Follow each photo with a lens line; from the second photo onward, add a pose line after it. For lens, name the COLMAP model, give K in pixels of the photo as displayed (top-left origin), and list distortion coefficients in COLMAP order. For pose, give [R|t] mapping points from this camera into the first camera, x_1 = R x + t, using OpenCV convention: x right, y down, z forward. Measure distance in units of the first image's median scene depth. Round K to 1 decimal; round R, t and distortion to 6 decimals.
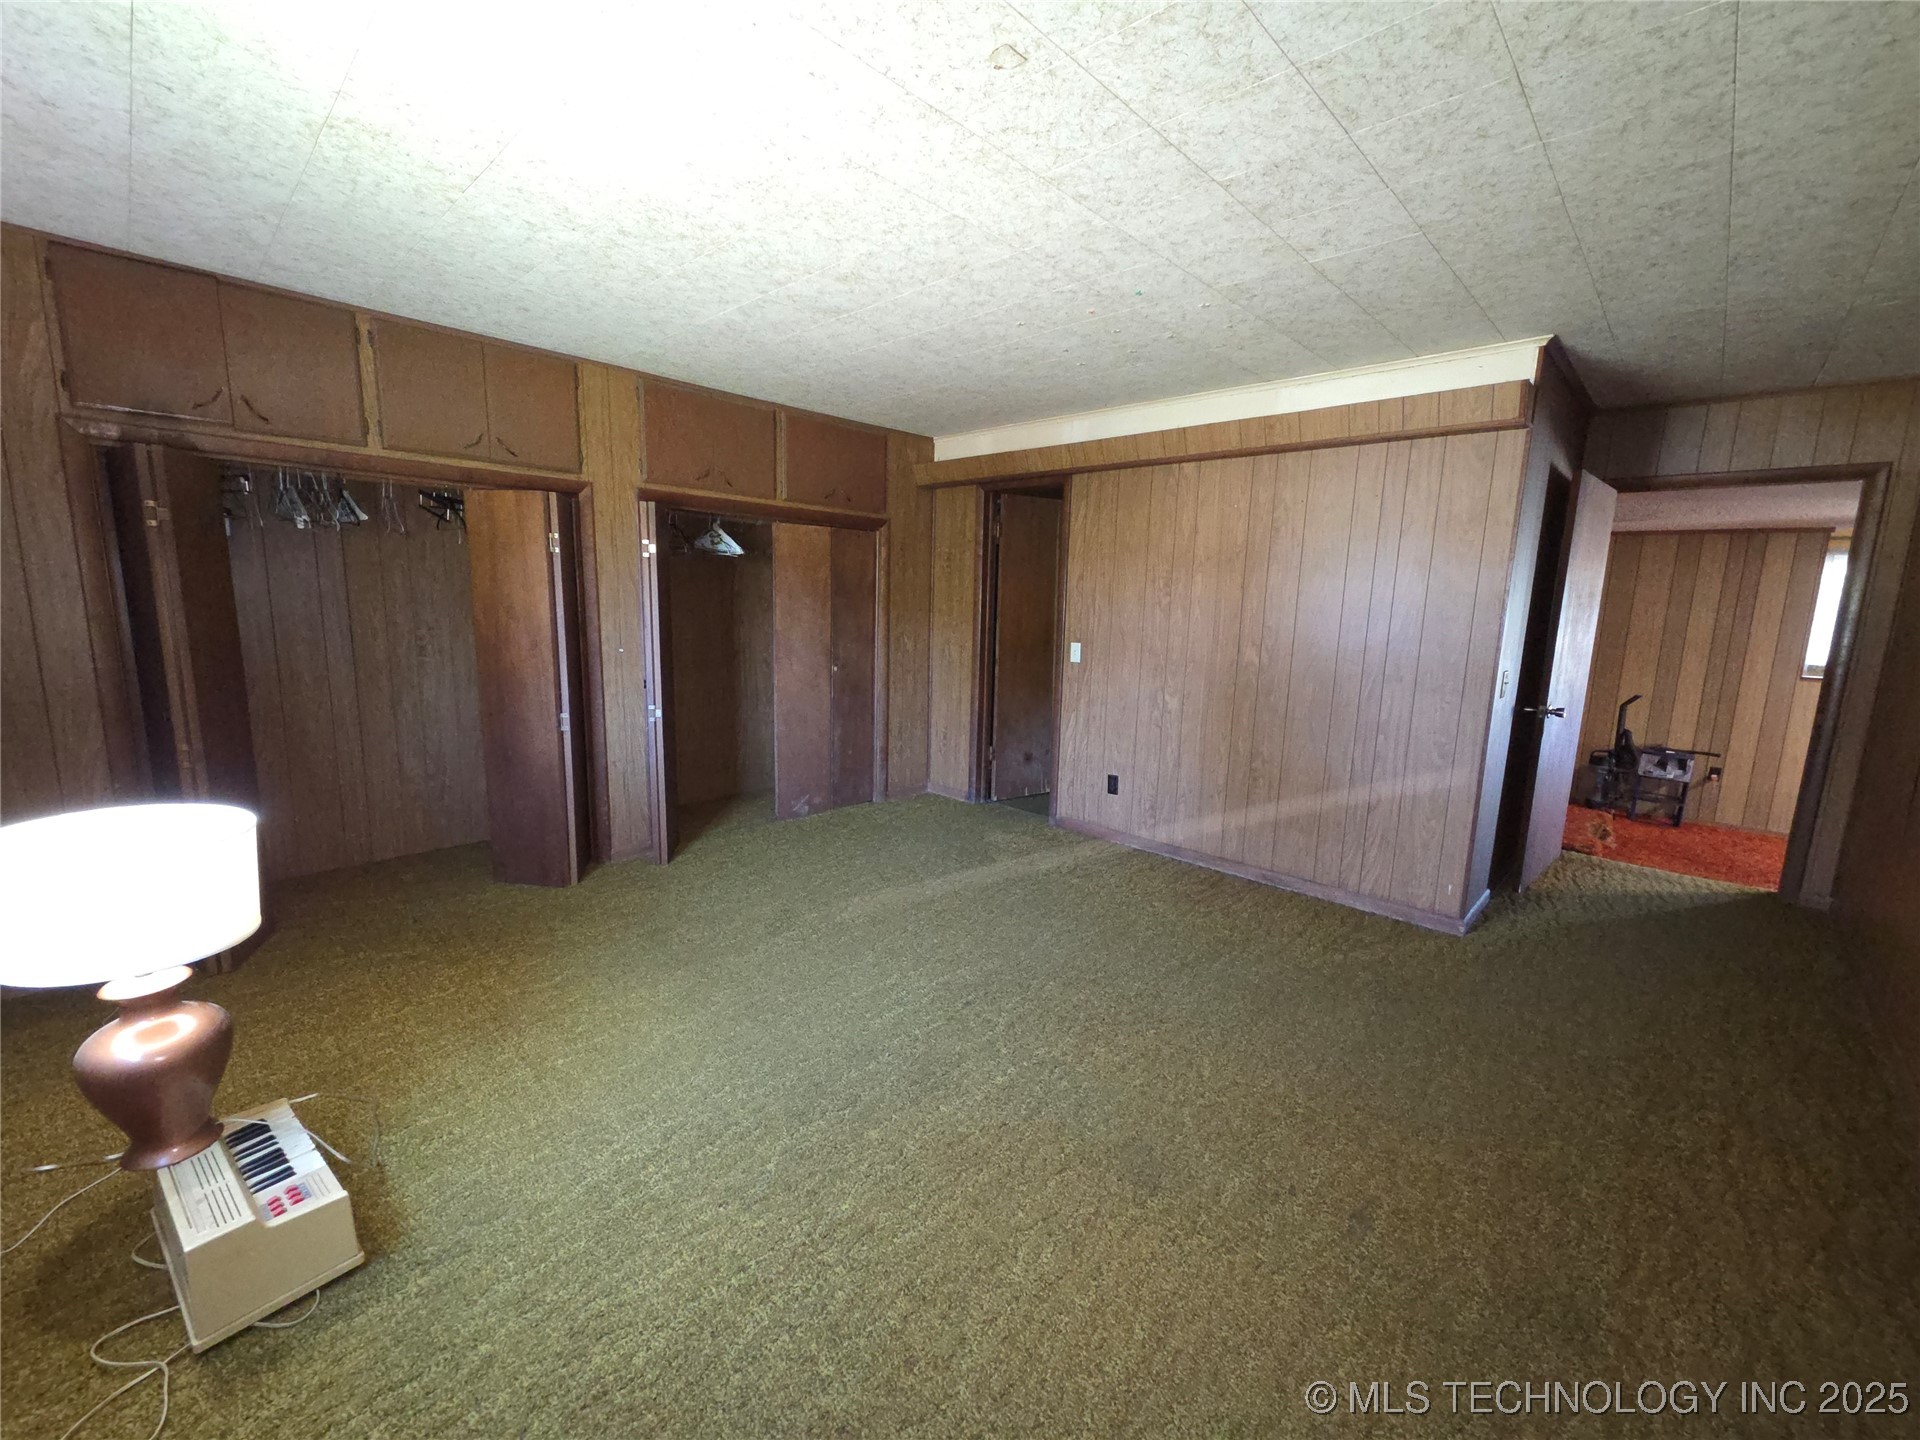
lens RADIAL K [[772.9, 0, 960.0], [0, 772.9, 720.0], [0, 0, 1]] dist [0.003542, 0.000094]
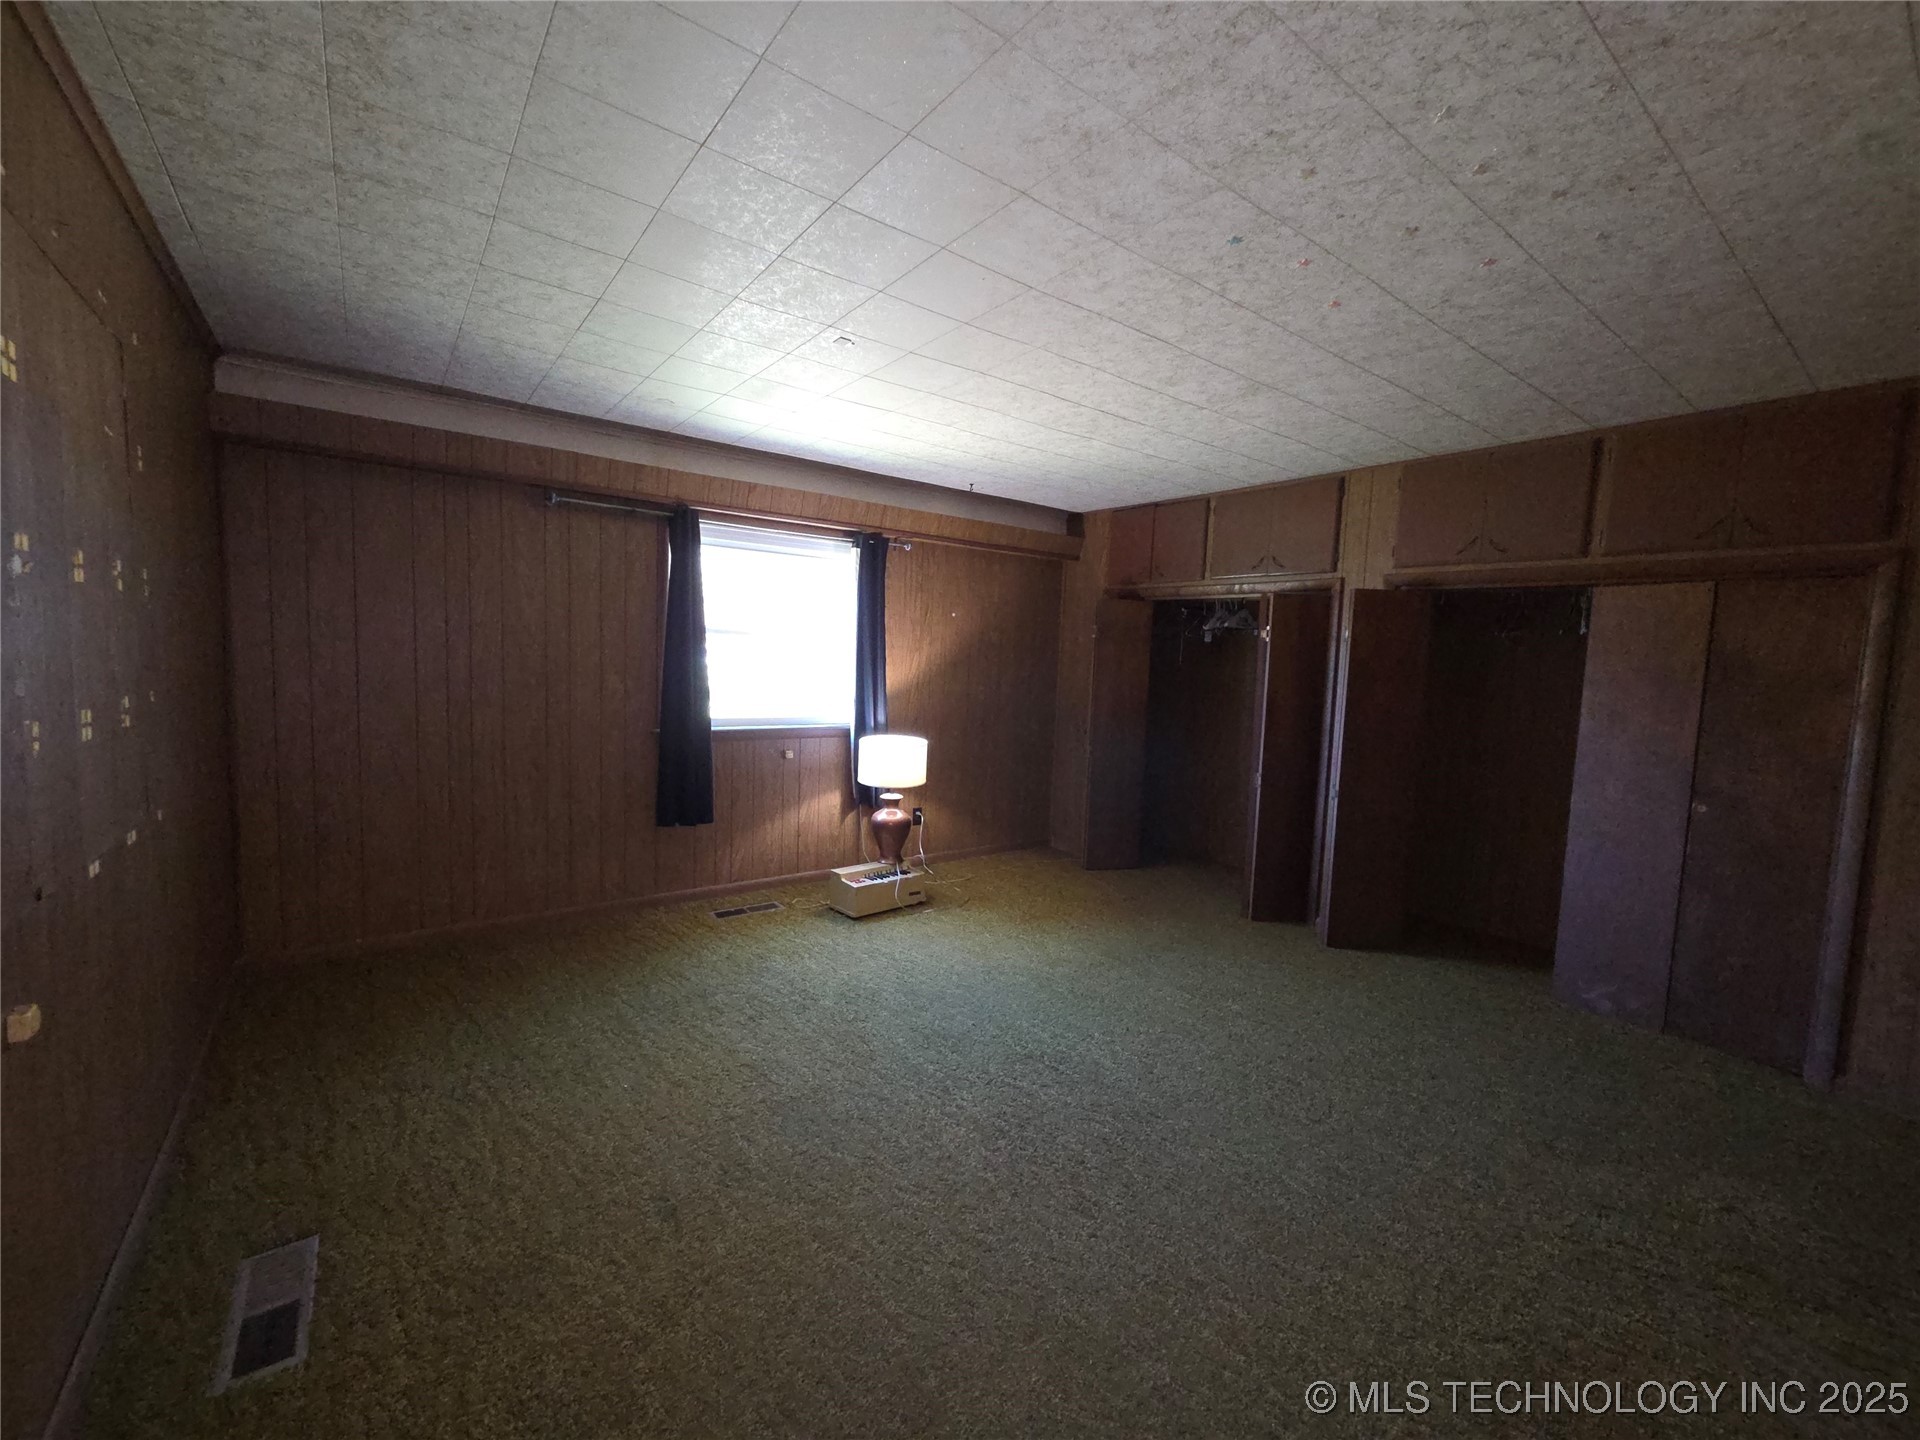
lens RADIAL K [[772.9, 0, 960.0], [0, 772.9, 720.0], [0, 0, 1]] dist [0.003542, 0.000094]
pose [[-0.153285, 0.047144, -0.987057, 0.897501], [-0.201745, 0.976330, 0.077961, -0.107646], [0.967369, 0.211084, -0.140146, 0.849595]]
